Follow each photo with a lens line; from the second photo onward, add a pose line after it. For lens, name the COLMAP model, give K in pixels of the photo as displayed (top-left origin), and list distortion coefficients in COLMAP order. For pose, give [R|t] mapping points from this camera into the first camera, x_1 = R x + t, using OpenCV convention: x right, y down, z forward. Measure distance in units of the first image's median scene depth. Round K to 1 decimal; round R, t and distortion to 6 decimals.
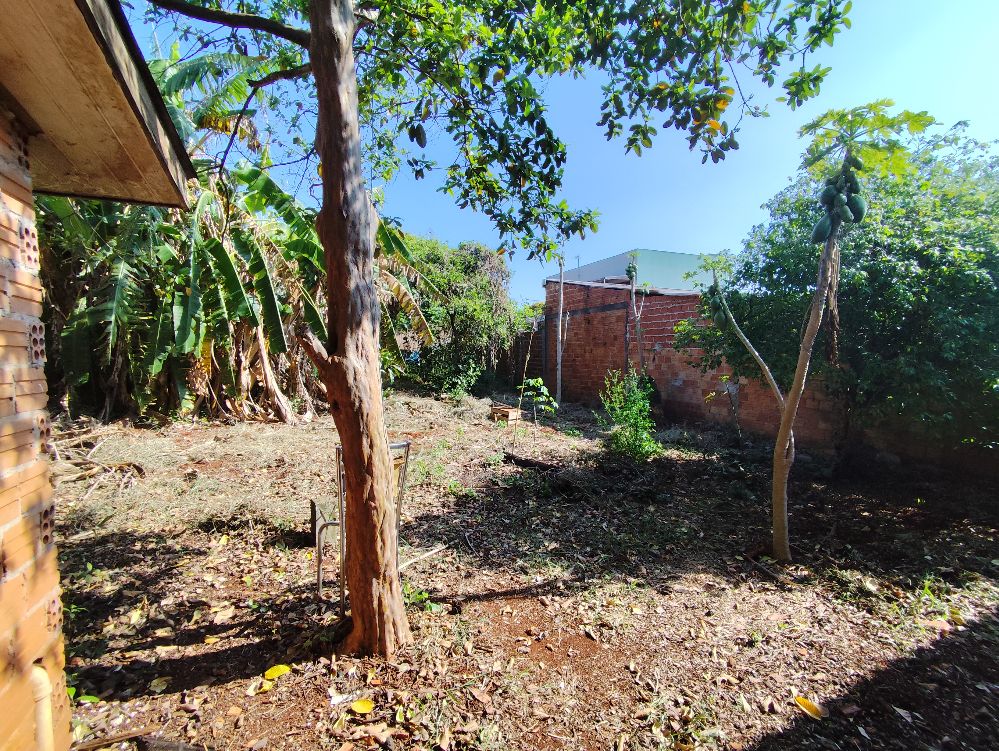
lens RADIAL K [[457.0, 0, 504.9], [0, 457.0, 378.1], [0, 0, 1]] dist [-0.003395, -0.000409]
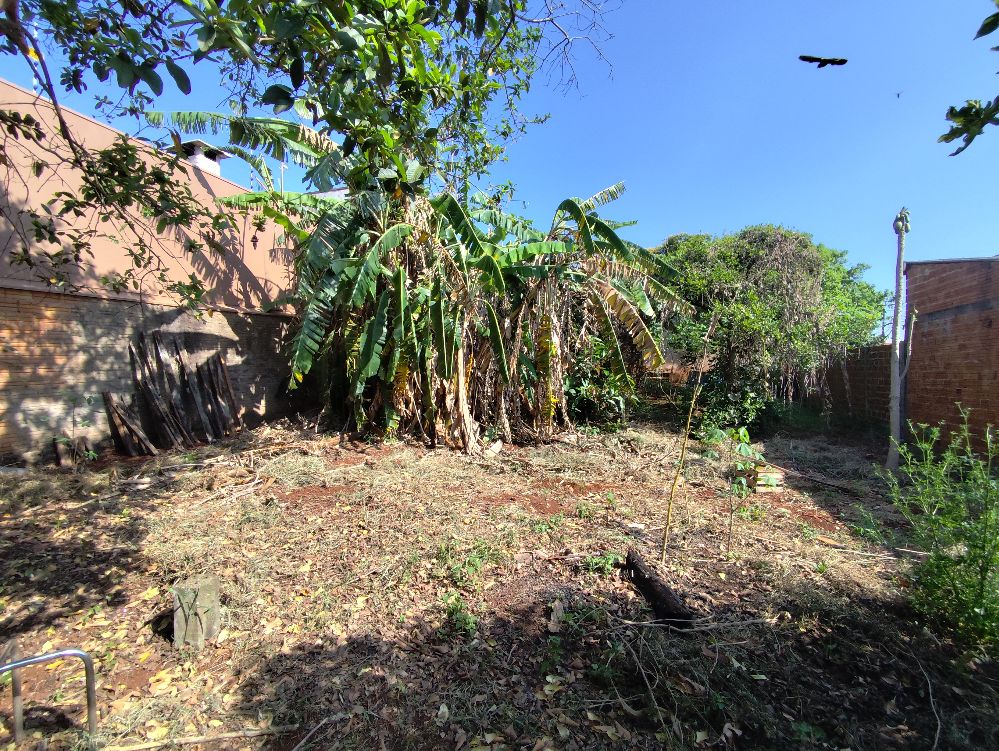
lens RADIAL K [[457.0, 0, 504.9], [0, 457.0, 378.1], [0, 0, 1]] dist [-0.003395, -0.000409]
pose [[0.737872, 0.012734, -0.674820, 0.141205], [-0.041624, 0.998777, -0.026667, -0.020547], [0.673656, 0.047765, 0.737500, 0.225968]]
